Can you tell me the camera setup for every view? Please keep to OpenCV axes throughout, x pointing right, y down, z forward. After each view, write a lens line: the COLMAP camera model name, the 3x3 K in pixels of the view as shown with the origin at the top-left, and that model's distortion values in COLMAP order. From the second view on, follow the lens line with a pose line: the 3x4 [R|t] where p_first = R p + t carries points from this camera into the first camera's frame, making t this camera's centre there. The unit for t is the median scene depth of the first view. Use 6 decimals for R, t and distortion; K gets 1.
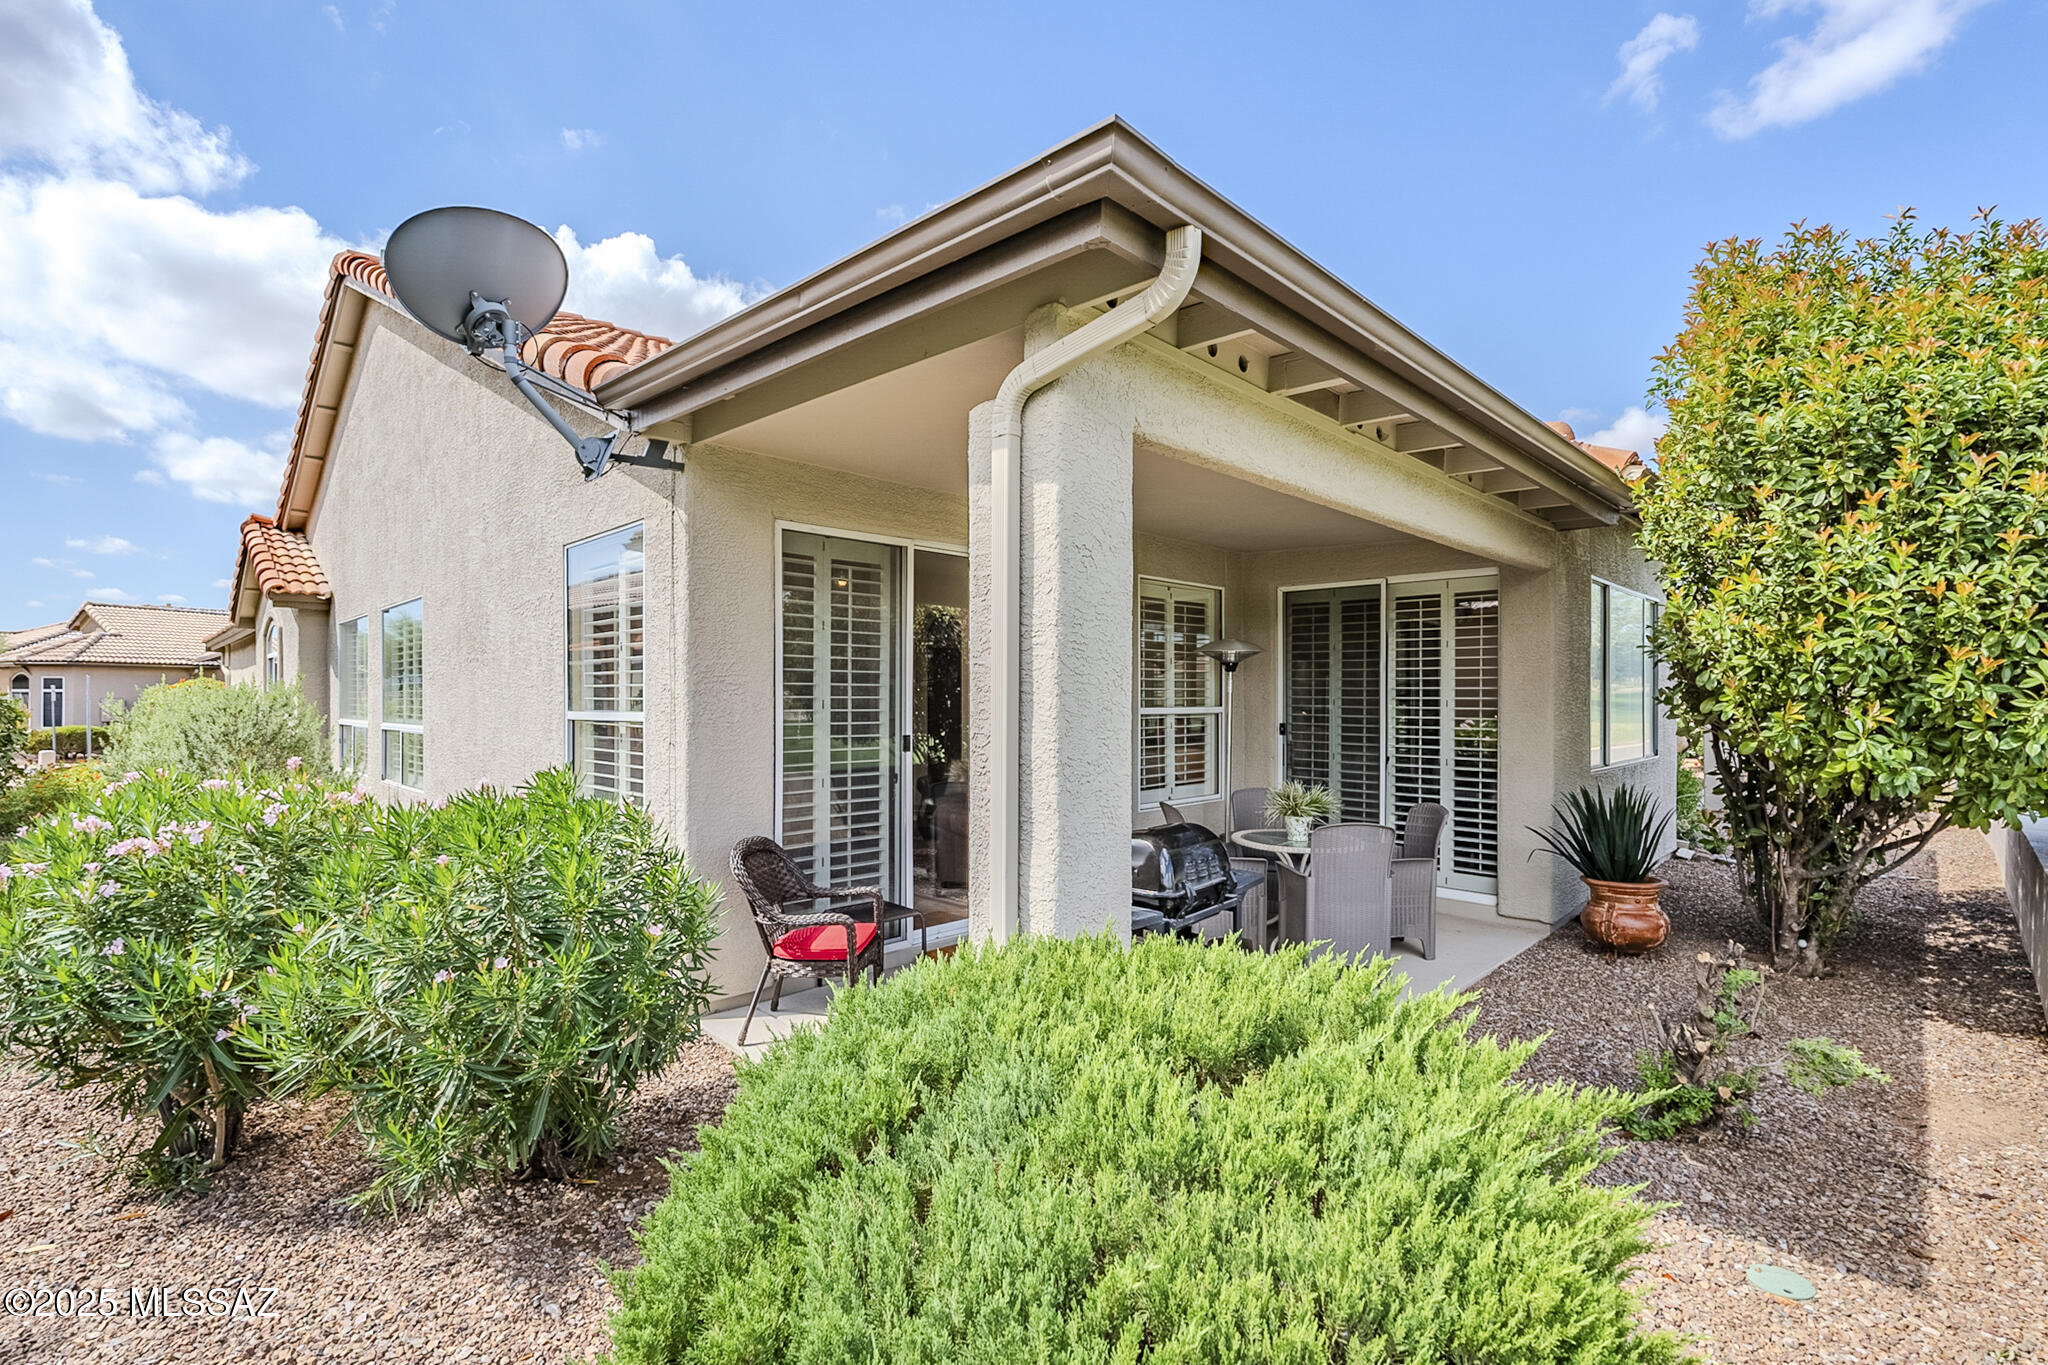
lens RADIAL K [[919.9, 0, 1024.1], [0, 919.9, 683.2], [0, 0, 1]] dist [-0.002760, -0.000431]
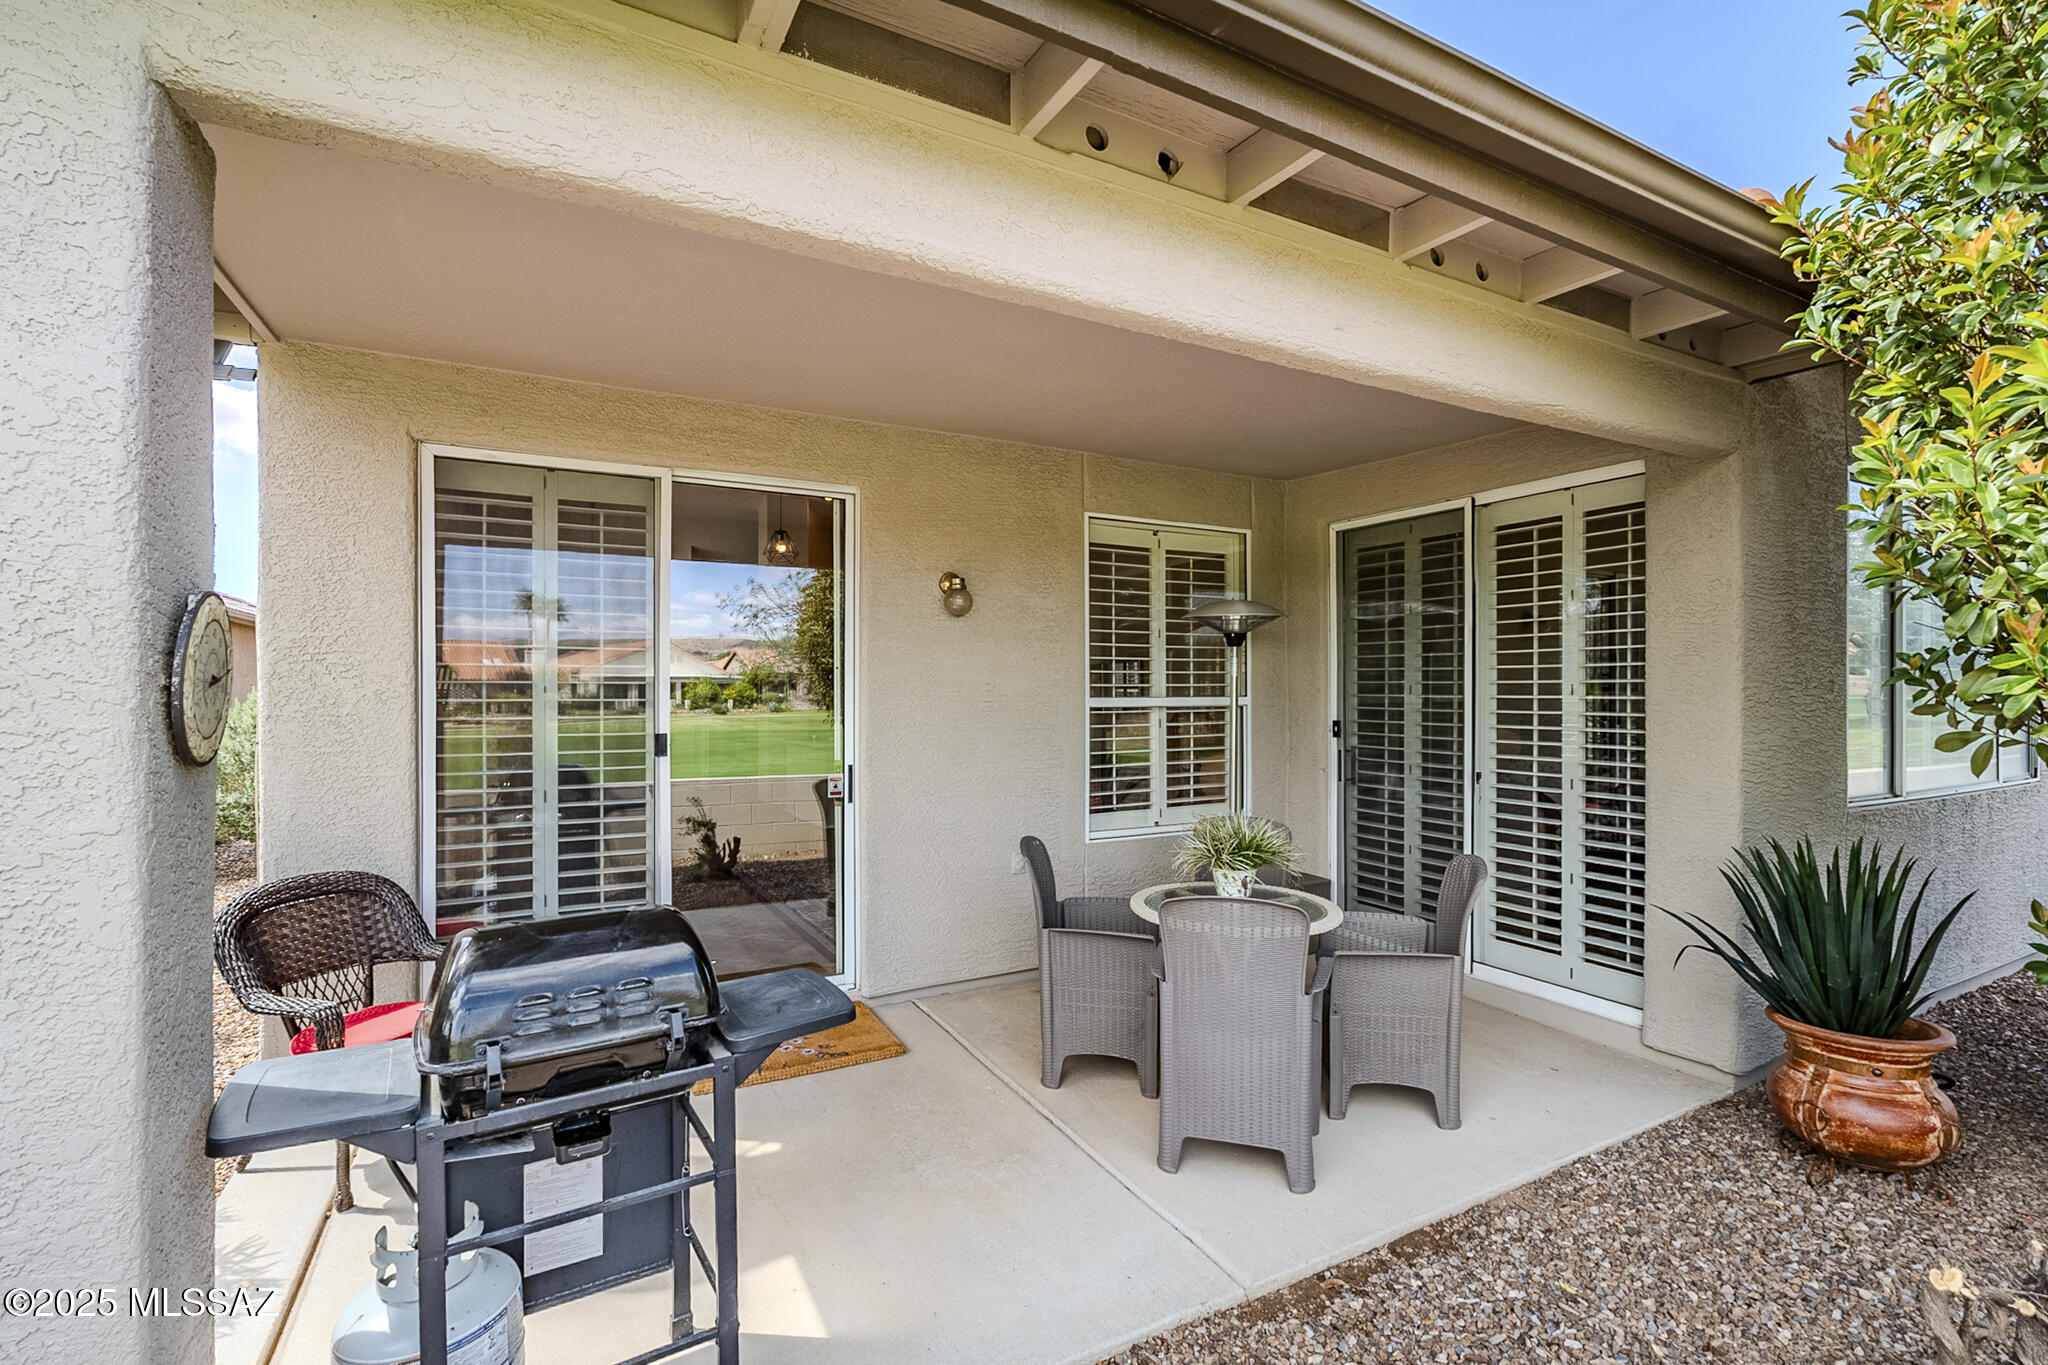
lens RADIAL K [[919.9, 0, 1024.4], [0, 919.9, 689.0], [0, 0, 1]] dist [-0.002760, -0.000431]
pose [[0.957850, -0.005520, -0.287215, 0.307305], [0.008903, 0.999905, 0.010475, 0.012845], [0.287130, -0.012591, 0.957809, 0.322519]]
